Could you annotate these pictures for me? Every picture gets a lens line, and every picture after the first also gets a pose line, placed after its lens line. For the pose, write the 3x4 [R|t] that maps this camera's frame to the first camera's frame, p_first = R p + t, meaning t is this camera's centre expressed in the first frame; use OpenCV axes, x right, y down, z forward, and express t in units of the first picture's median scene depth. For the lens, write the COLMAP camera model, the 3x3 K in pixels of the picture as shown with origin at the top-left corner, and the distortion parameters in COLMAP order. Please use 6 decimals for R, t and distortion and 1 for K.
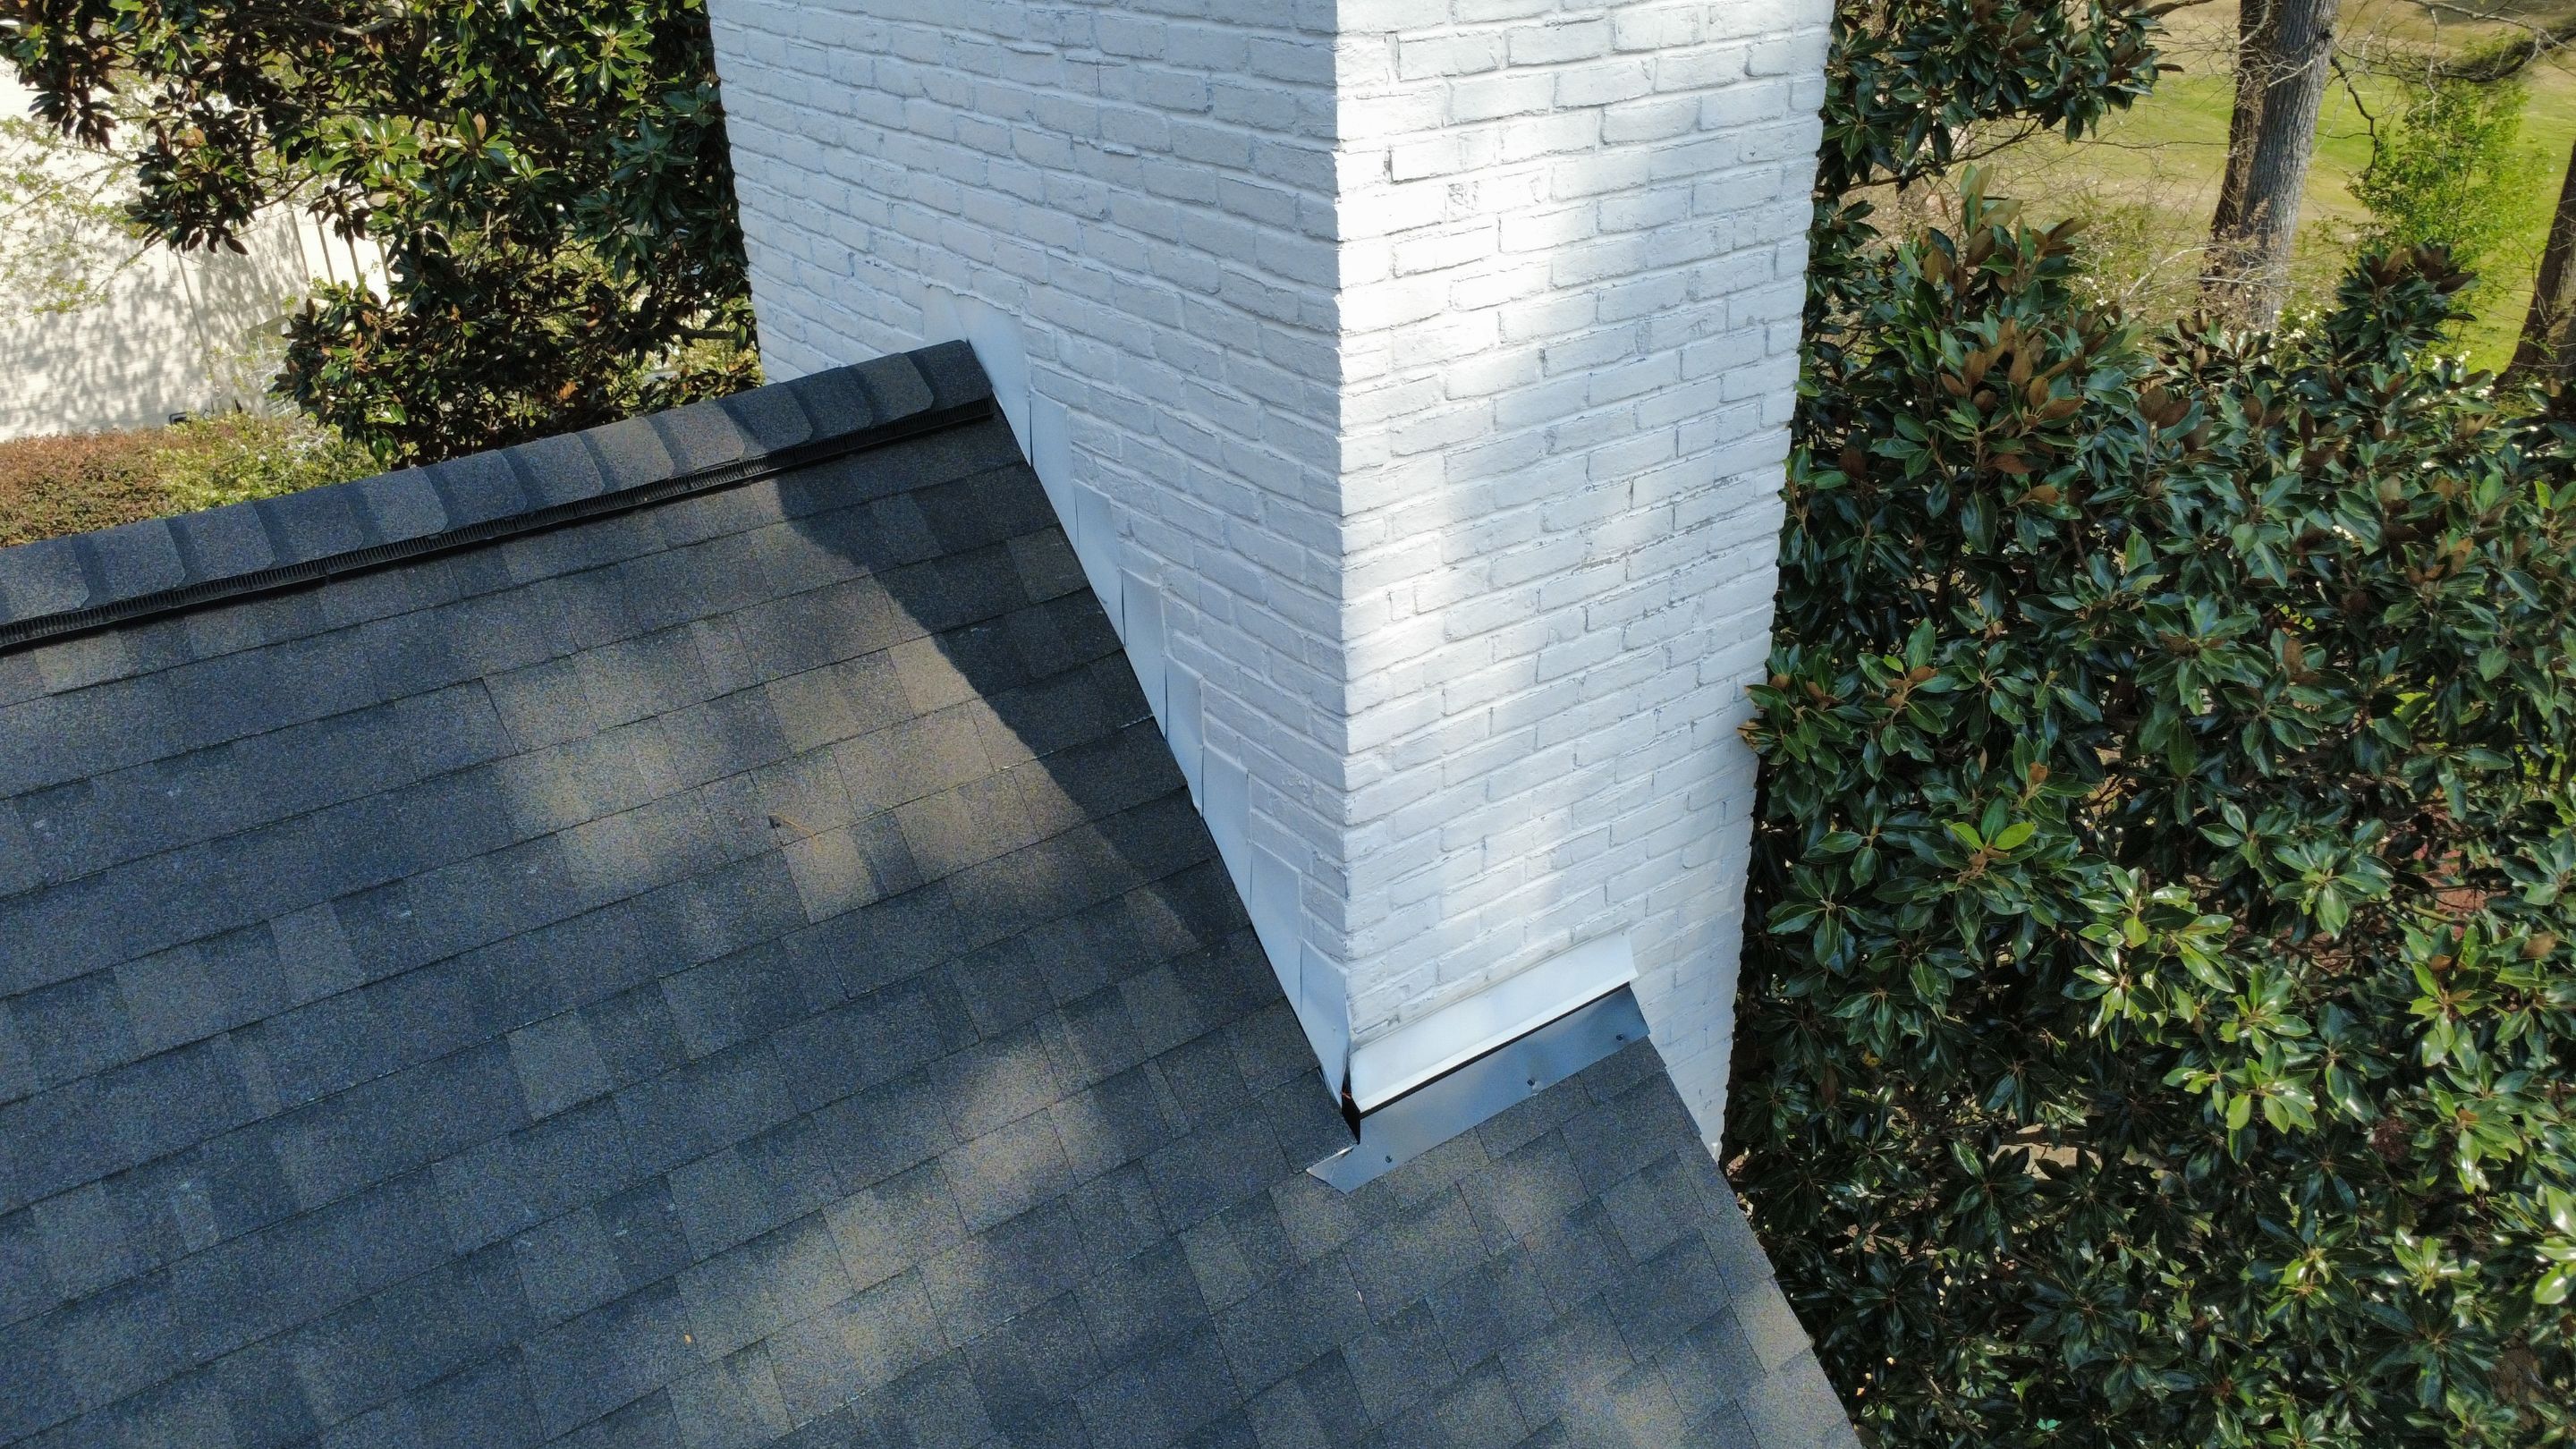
lens RADIAL K [[1875.1, 0, 1285.6], [0, 1875.1, 727.5], [0, 0, 1]] dist [-0.006053, 0.006585]
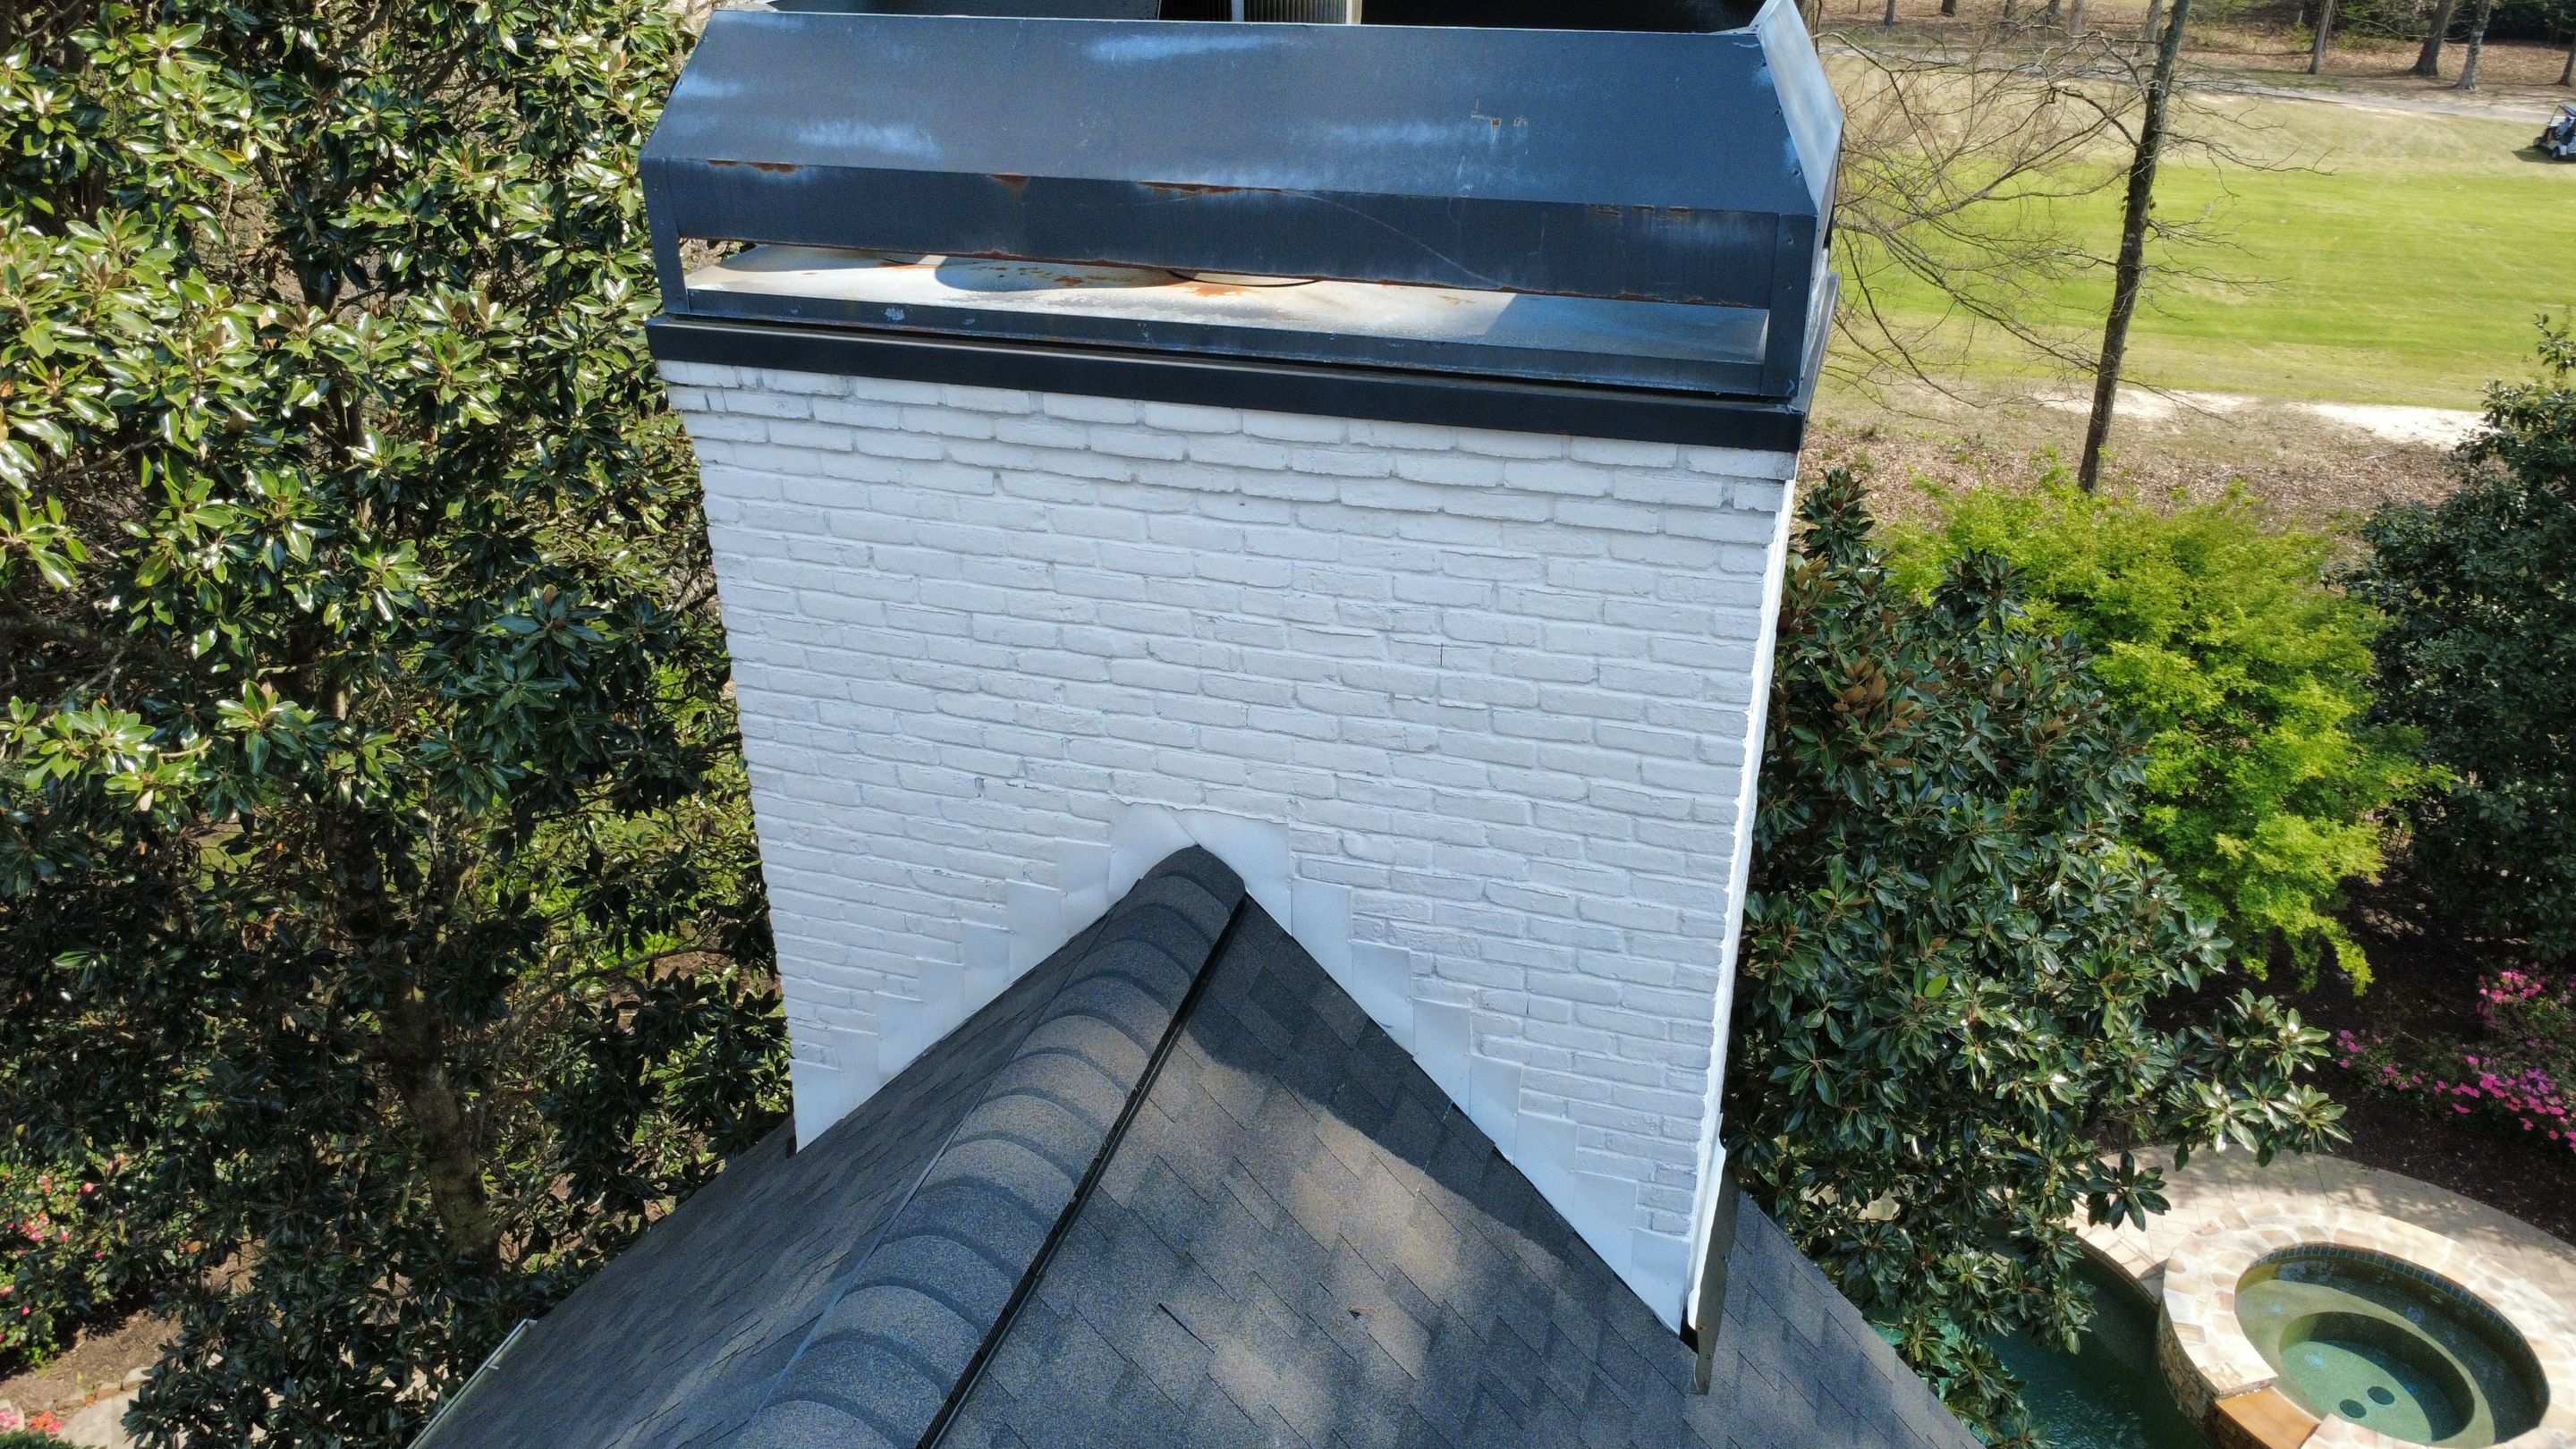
lens RADIAL K [[1875.1, 0, 1285.6], [0, 1875.1, 727.5], [0, 0, 1]] dist [-0.006053, 0.006585]
pose [[0.798164, -0.247378, 0.549307, -0.886194], [0.248818, 0.965766, 0.073386, -0.414825], [-0.548656, 0.078104, 0.832392, 0.003534]]
